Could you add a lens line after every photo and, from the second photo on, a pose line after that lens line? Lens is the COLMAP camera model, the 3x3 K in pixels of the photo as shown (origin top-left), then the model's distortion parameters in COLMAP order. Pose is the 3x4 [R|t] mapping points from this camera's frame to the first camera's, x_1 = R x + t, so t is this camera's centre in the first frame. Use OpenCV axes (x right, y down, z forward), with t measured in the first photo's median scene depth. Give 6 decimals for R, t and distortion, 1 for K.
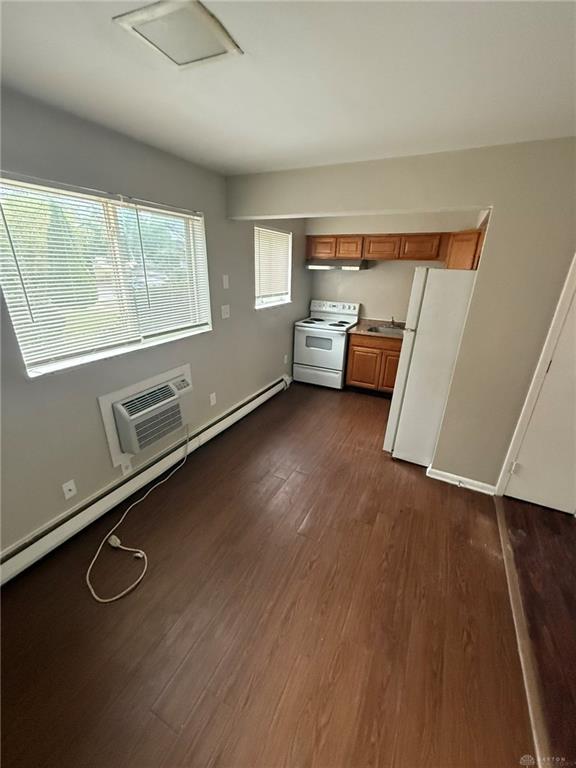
lens RADIAL K [[302.9, 0, 288.0], [0, 302.9, 384.0], [0, 0, 1]] dist [0.000097, -0.000680]
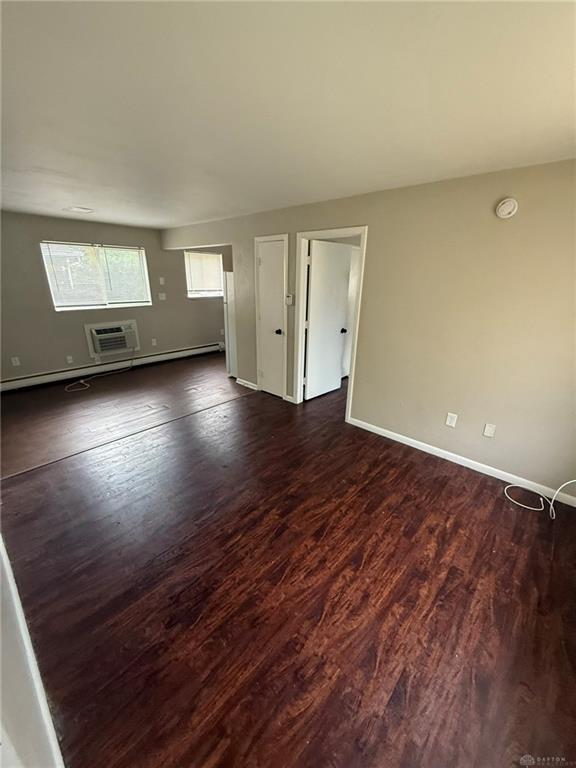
lens RADIAL K [[302.9, 0, 288.0], [0, 302.9, 384.0], [0, 0, 1]] dist [0.000097, -0.000680]
pose [[0.963342, 0.075064, -0.257560, 1.328900], [-0.085333, 0.995933, -0.028910, 0.364839], [0.254342, 0.049829, 0.965830, -0.759002]]
